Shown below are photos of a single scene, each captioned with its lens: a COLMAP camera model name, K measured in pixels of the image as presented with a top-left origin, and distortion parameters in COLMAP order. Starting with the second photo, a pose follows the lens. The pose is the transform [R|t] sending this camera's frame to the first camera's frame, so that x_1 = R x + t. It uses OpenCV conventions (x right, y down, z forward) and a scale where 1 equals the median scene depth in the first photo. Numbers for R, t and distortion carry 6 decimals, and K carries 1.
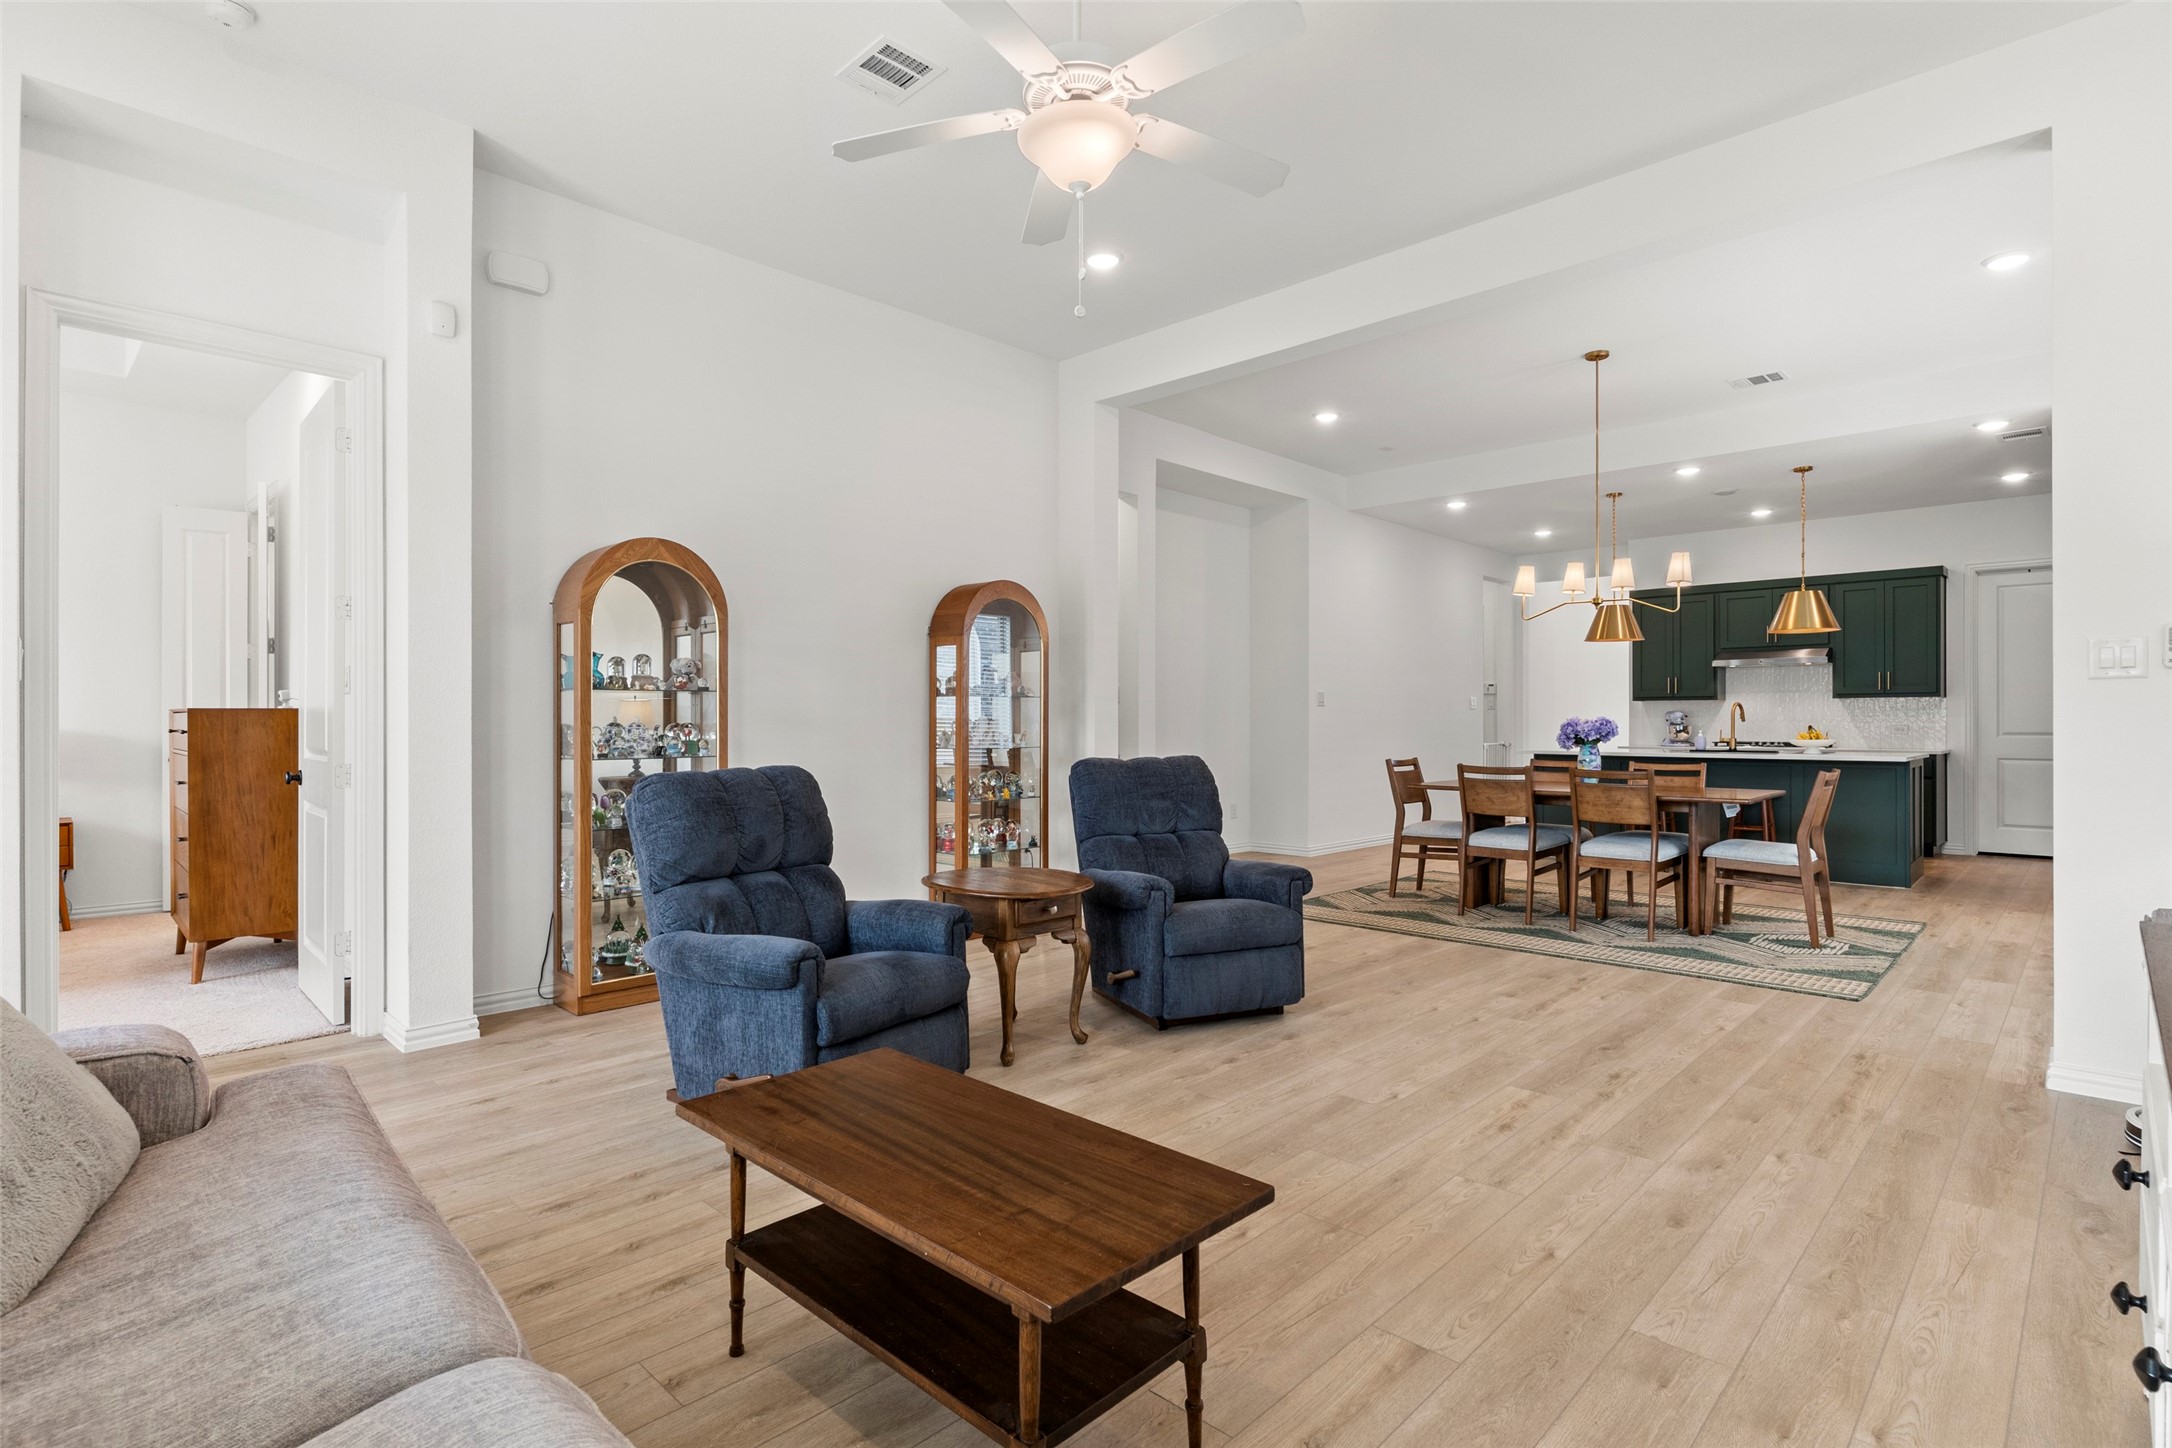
lens RADIAL K [[1065.1, 0, 1065.5], [0, 1065.1, 717.8], [0, 0, 1]] dist [0.000108, 0.000825]
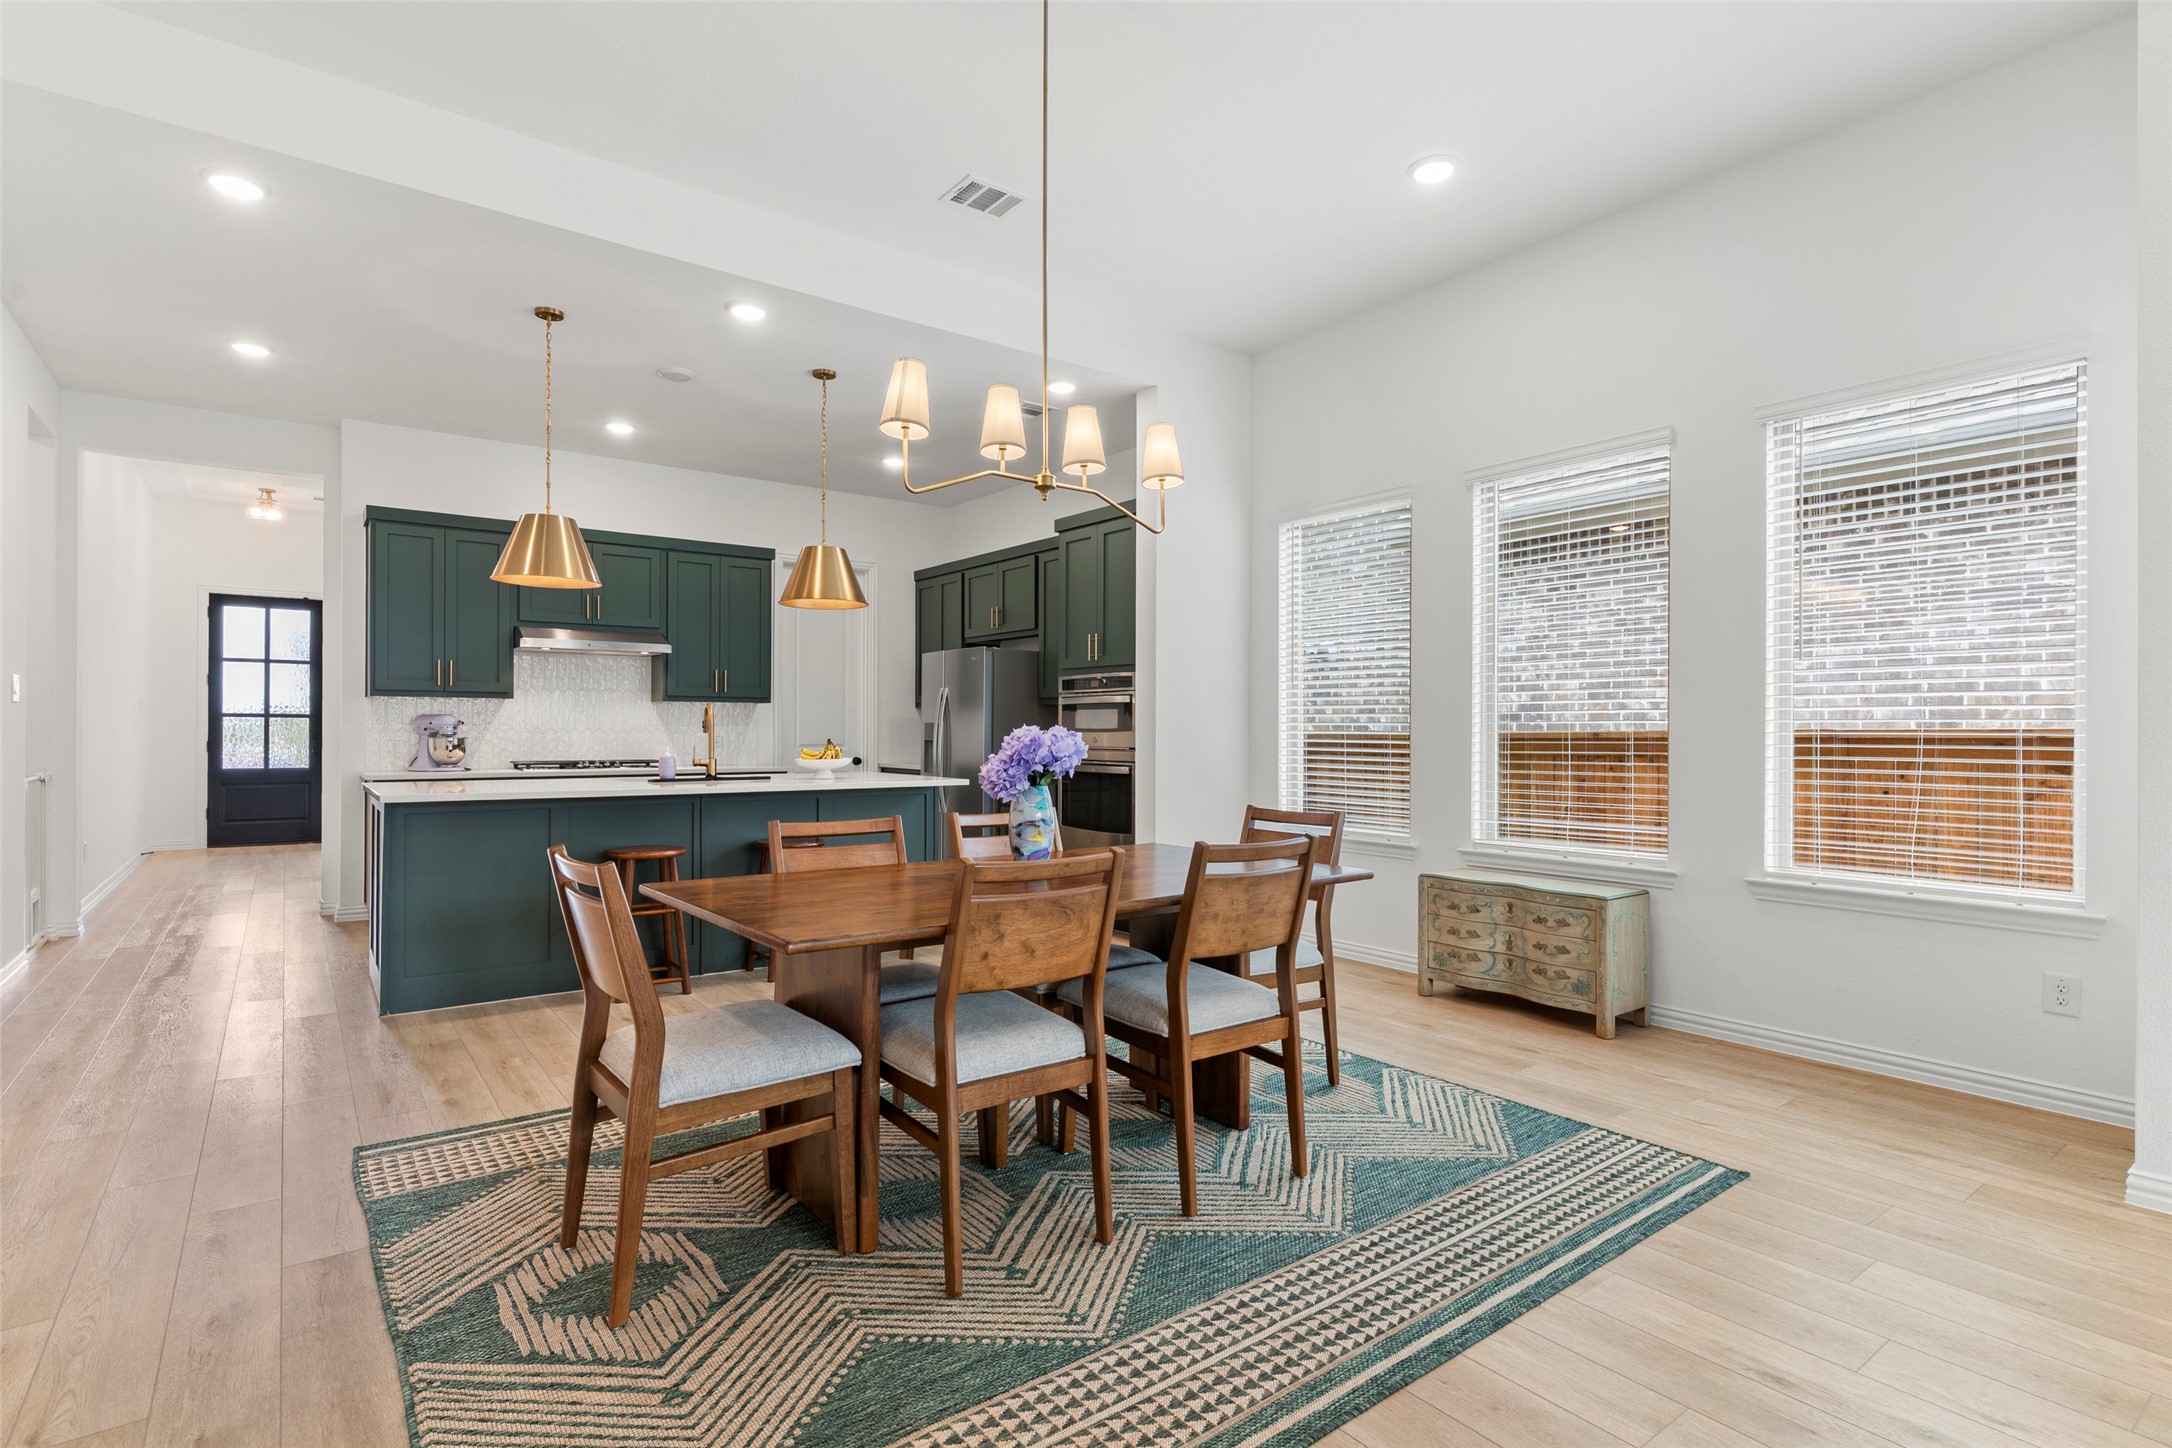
lens RADIAL K [[1061.0, 0, 1086.0], [0, 1061.0, 724.0], [0, 0, 1]] dist [0.002528, 0.000177]
pose [[0.145438, 0.006389, 0.989347, 0.028081], [-0.005534, 0.999969, -0.005644, 0.000642], [-0.989352, -0.004654, 0.145469, 0.791158]]
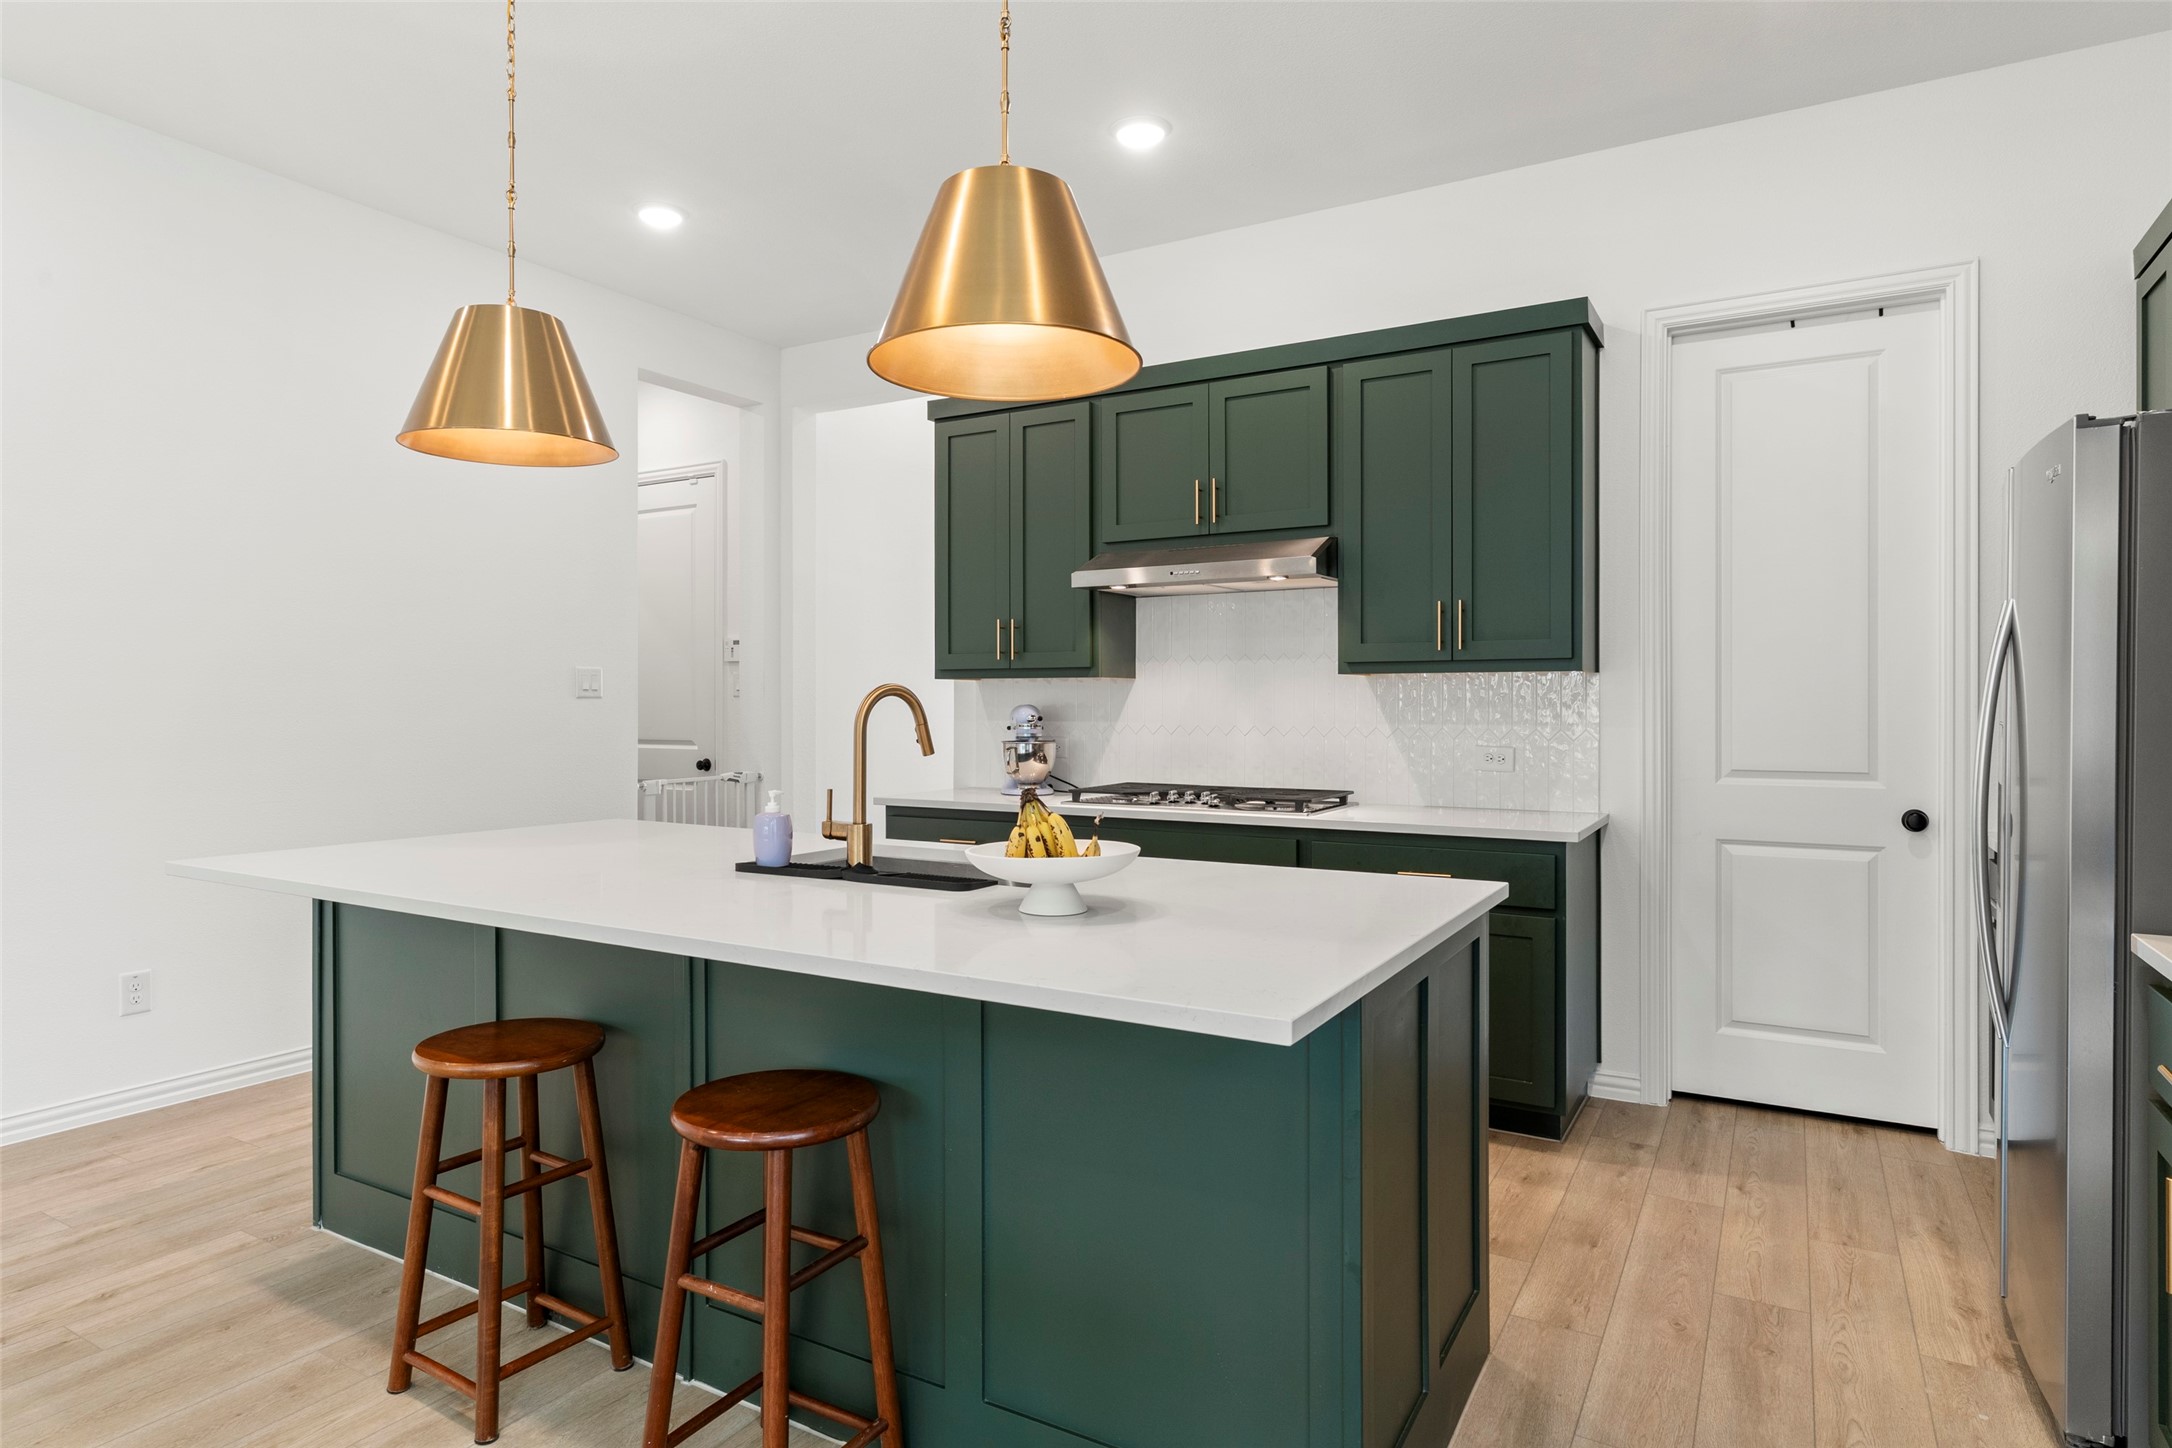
lens RADIAL K [[1256.2, 0, 1032.2], [0, 1256.2, 700.3], [0, 0, 1]] dist [-0.002391, -0.000419]
pose [[0.971306, 0.002707, 0.237819, 0.685235], [-0.002491, 0.999996, -0.001211, -0.011418], [-0.237822, 0.000584, 0.971309, 0.803935]]
